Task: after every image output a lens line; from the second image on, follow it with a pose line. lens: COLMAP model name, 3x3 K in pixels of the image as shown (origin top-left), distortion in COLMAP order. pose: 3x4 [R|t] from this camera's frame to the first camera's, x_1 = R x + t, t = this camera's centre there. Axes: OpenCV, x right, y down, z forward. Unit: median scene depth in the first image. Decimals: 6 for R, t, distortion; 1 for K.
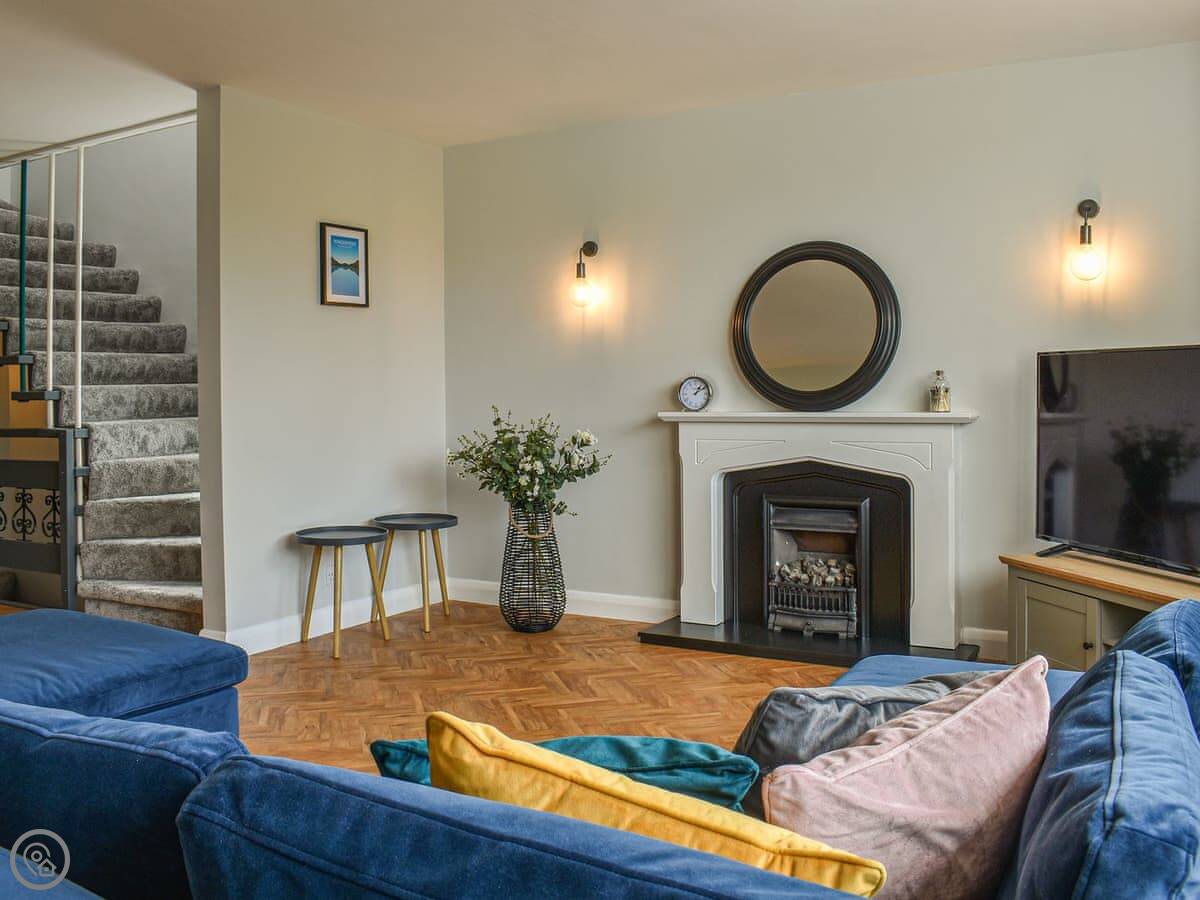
lens RADIAL K [[1041.7, 0, 598.1], [0, 1041.7, 403.5], [0, 0, 1]] dist [-0.086342, 0.007287]
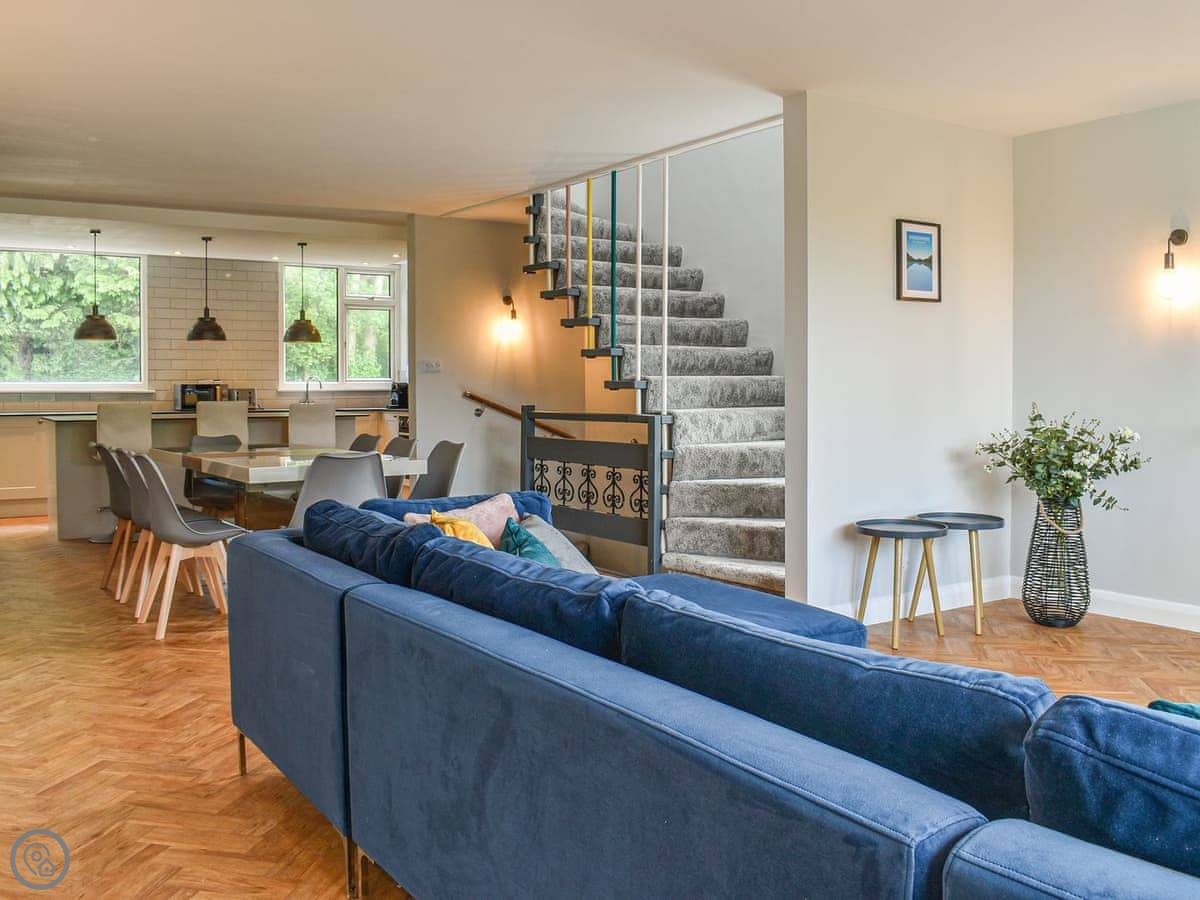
lens RADIAL K [[1069.4, 0, 593.3], [0, 1069.4, 447.5], [0, 0, 1]] dist [-0.096117, 0.013900]
pose [[0.905754, 0.037538, -0.422138, -0.091899], [-0.018114, 0.998588, 0.049934, 0.003151], [0.423417, -0.037581, 0.905155, -0.077956]]
